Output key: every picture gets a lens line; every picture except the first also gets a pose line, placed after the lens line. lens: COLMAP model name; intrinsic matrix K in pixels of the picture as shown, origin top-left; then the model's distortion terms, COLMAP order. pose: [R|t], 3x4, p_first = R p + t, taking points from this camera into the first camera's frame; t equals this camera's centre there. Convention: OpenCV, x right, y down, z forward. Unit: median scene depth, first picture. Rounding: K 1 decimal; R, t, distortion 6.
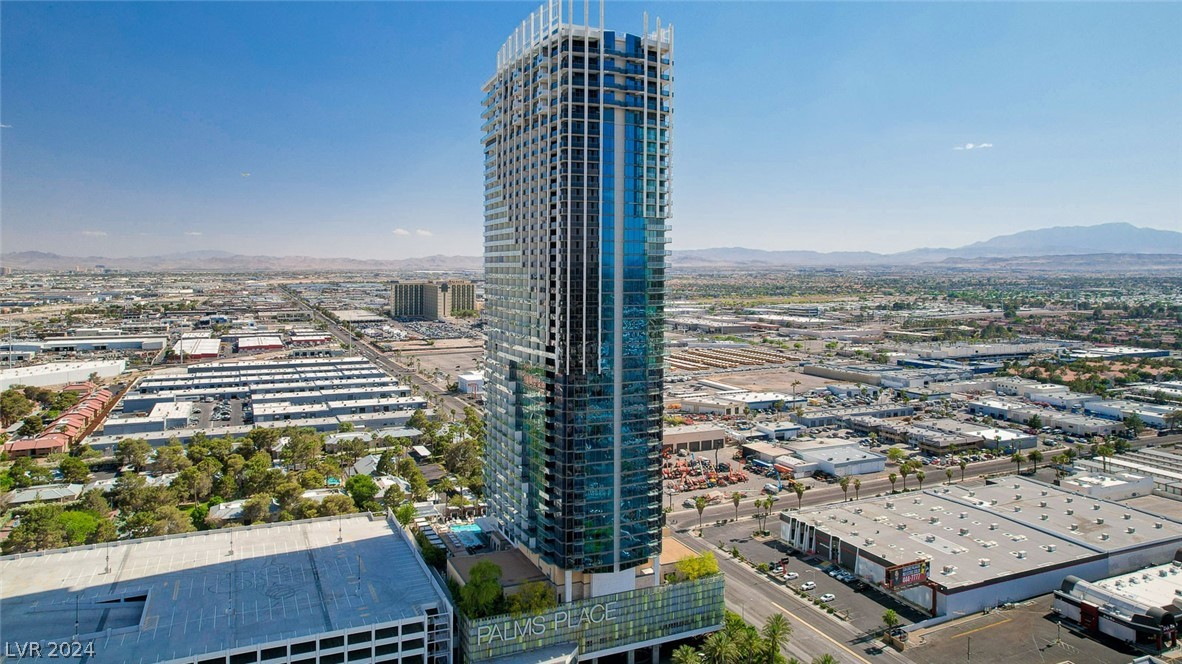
lens RADIAL K [[769.1, 0, 592.4], [0, 769.1, 271.1], [0, 0, 1]] dist [-0.006336, -0.001068]
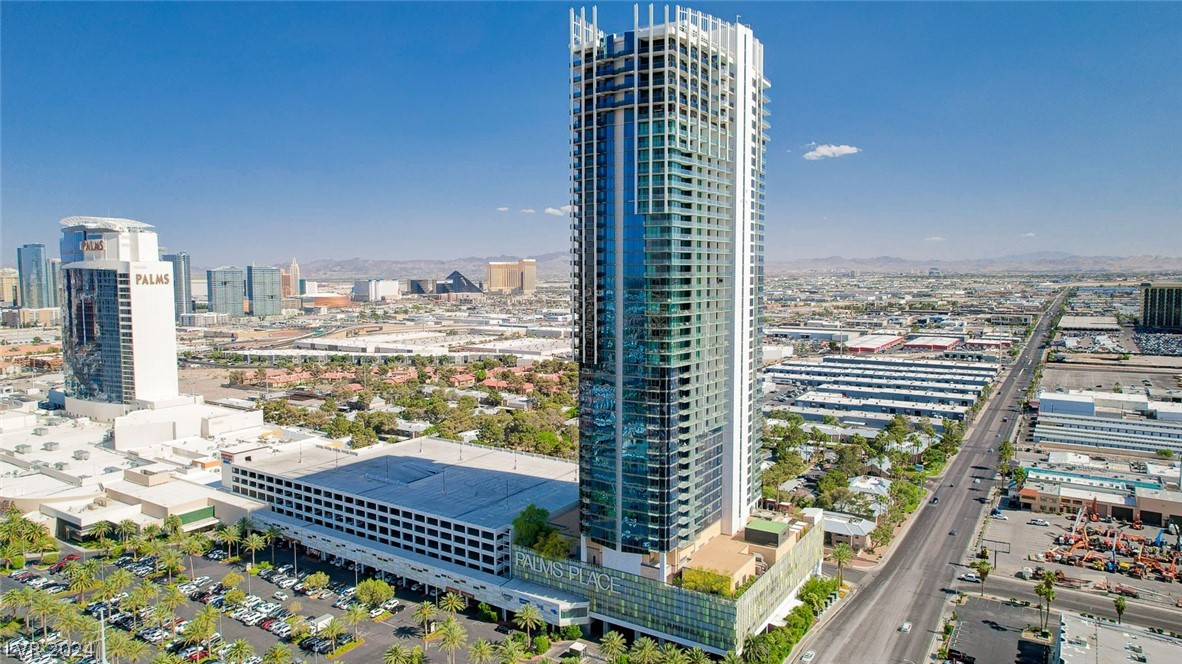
lens RADIAL K [[754.4, 0, 591.0], [0, 754.4, 332.0], [0, 0, 1]] dist [-0.005599, -0.000037]
pose [[0.540231, 0.062874, -0.839165, 0.849550], [0.002894, 0.997060, 0.076567, 0.006647], [0.841512, -0.043792, 0.538461, 0.405078]]
